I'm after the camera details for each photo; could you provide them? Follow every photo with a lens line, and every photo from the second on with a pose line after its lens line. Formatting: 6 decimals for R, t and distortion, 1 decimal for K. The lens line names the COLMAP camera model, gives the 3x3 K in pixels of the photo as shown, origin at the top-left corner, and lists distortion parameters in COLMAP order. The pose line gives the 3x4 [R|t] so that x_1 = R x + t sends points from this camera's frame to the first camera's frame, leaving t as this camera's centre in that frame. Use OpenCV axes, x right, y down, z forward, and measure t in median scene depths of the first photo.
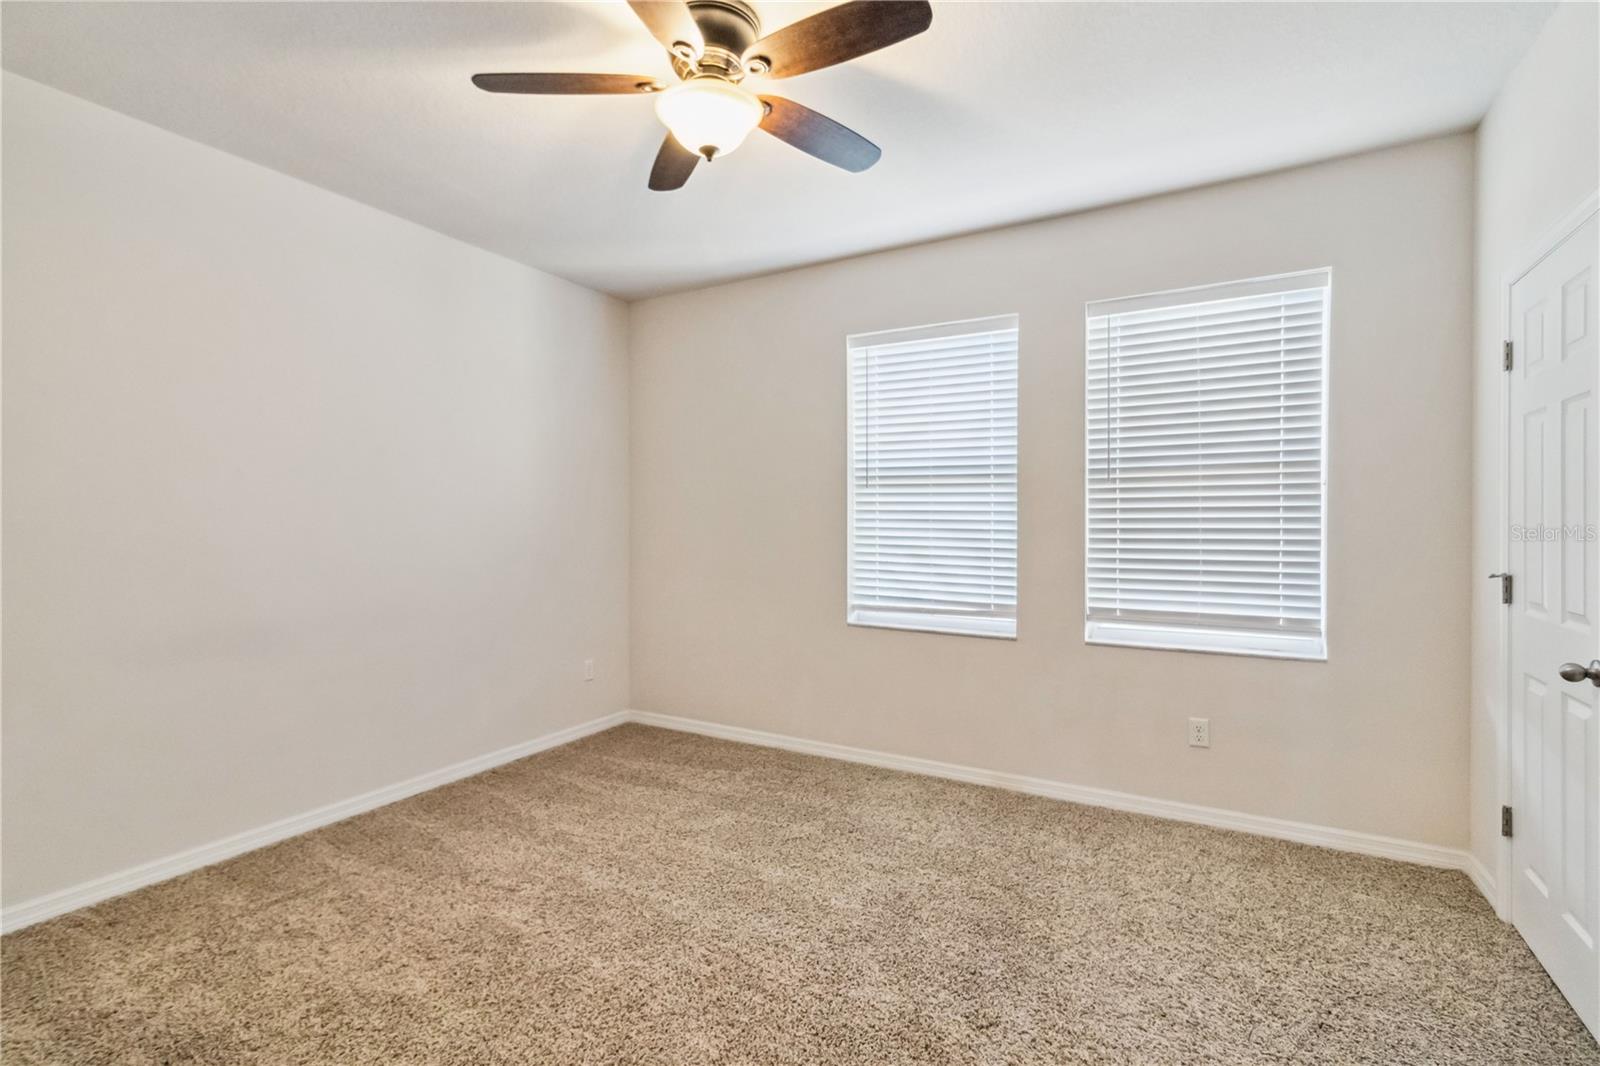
lens RADIAL K [[755.7, 0, 792.1], [0, 755.7, 524.6], [0, 0, 1]] dist [0.001107, 0.000568]
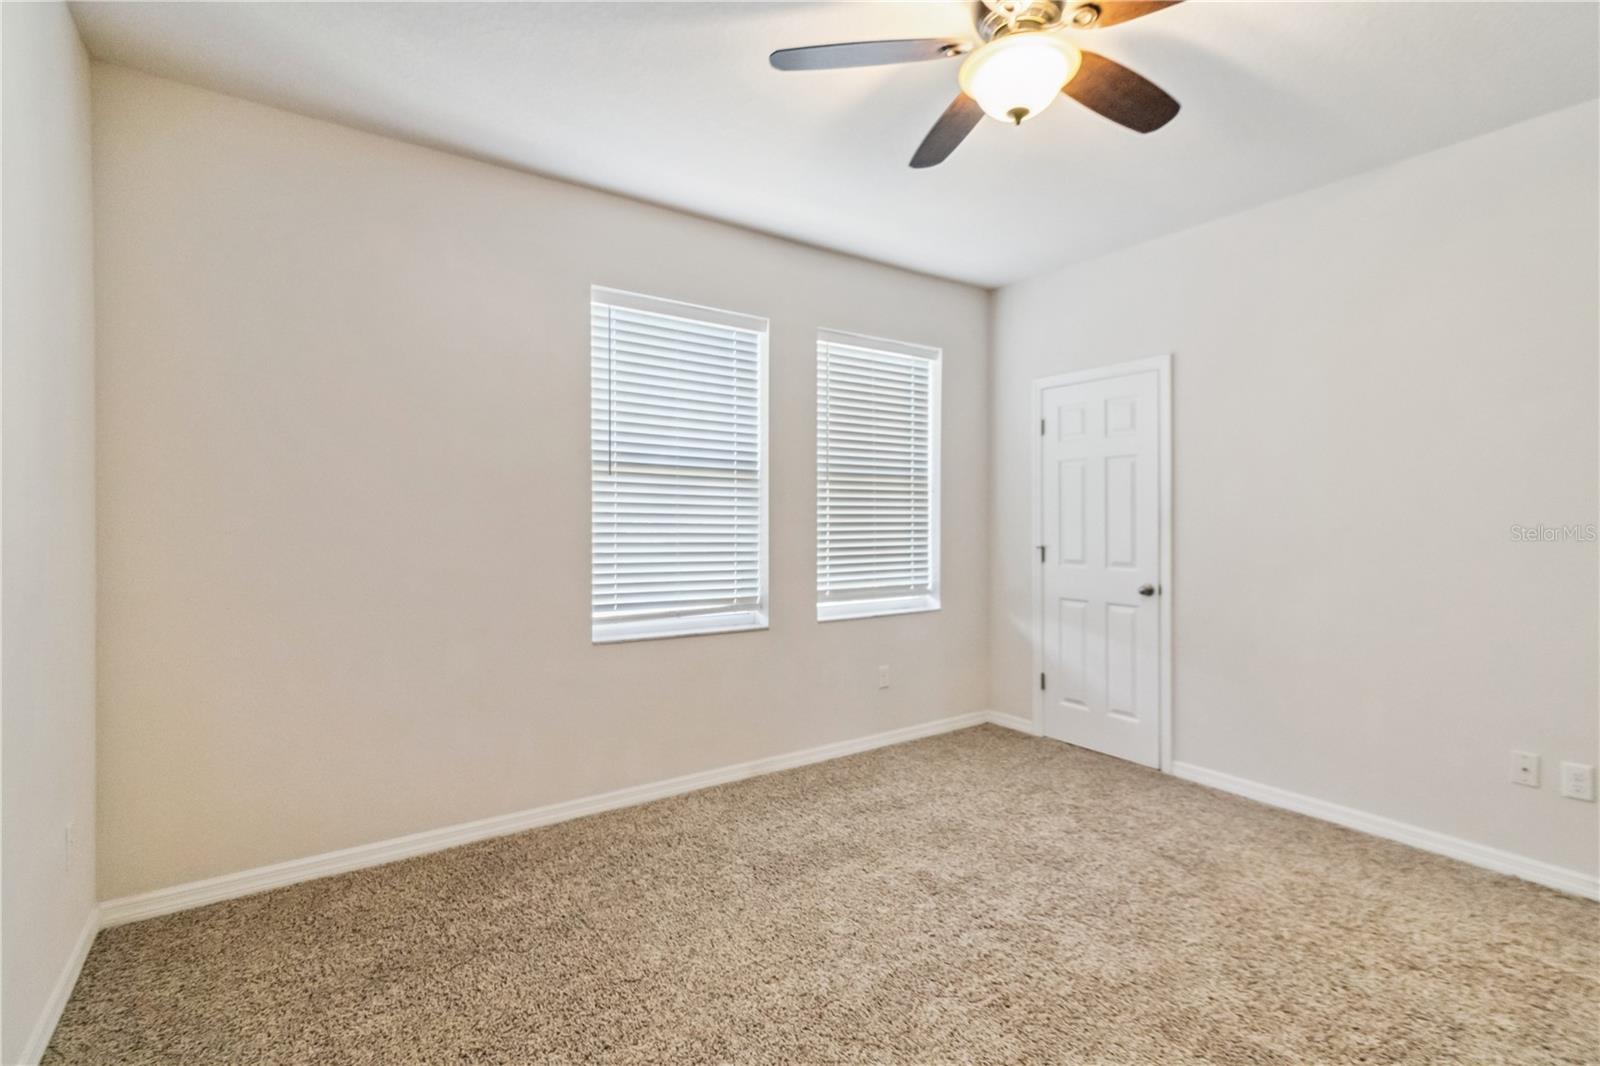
lens RADIAL K [[746.5, 0, 818.4], [0, 746.5, 515.4], [0, 0, 1]] dist [0.002985, 0.001406]
pose [[0.399486, 0.004445, 0.916729, -0.655092], [0.000680, 0.999987, -0.005145, -0.000329], [-0.916739, 0.002679, 0.399477, 0.543429]]
